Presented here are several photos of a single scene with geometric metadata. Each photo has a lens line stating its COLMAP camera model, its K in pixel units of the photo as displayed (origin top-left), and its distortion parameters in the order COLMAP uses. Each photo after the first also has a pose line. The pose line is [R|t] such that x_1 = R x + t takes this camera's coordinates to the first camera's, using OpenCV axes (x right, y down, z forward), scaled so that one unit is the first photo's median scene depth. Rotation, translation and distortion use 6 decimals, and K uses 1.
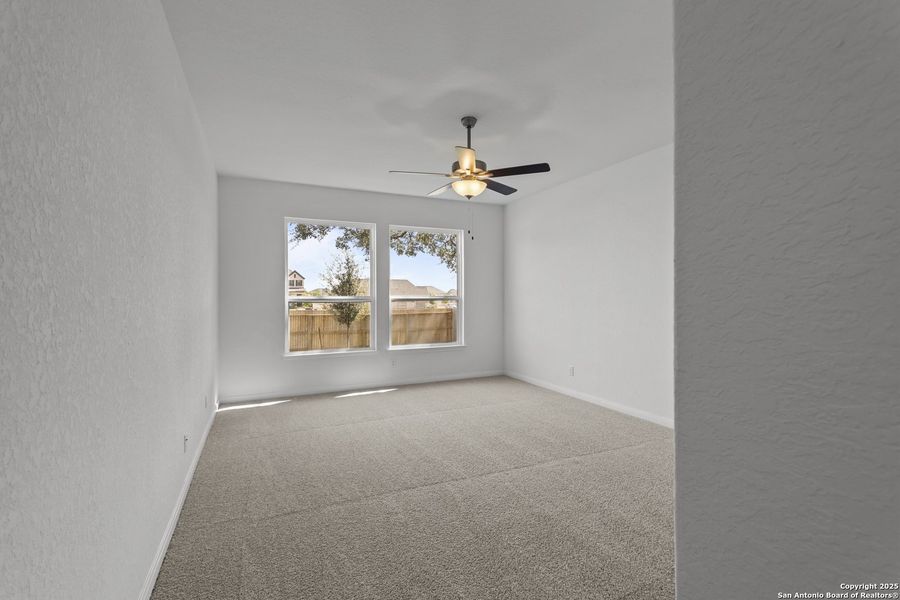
lens RADIAL K [[418.5, 0, 442.6], [0, 418.5, 297.5], [0, 0, 1]] dist [0.031792, -0.007728]
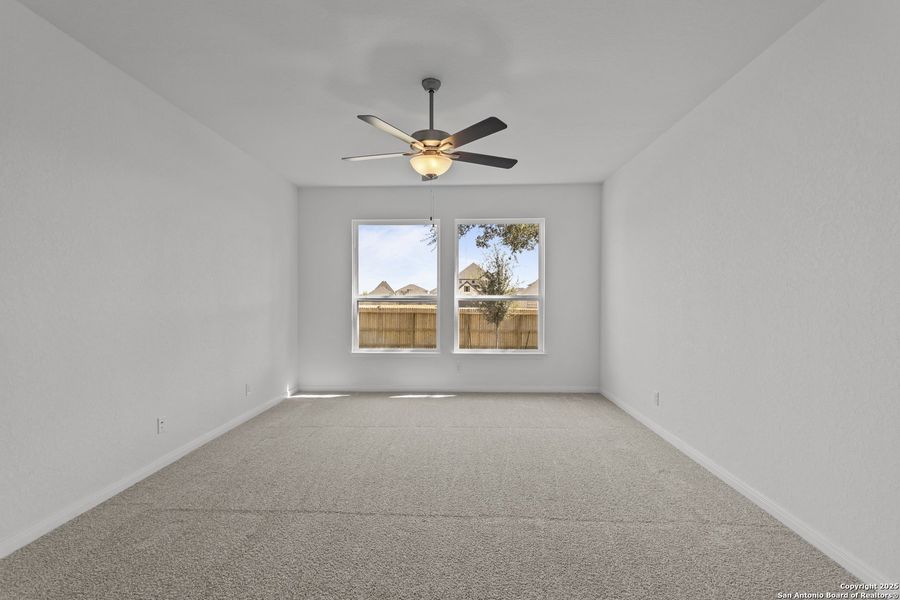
lens RADIAL K [[418.5, 0, 448.6], [0, 418.5, 299.4], [0, 0, 1]] dist [0.031792, -0.007728]
pose [[0.891490, 0.006072, -0.453000, 0.256913], [-0.003275, 0.999970, 0.006958, -0.000560], [0.453029, -0.004720, 0.891483, 0.149160]]
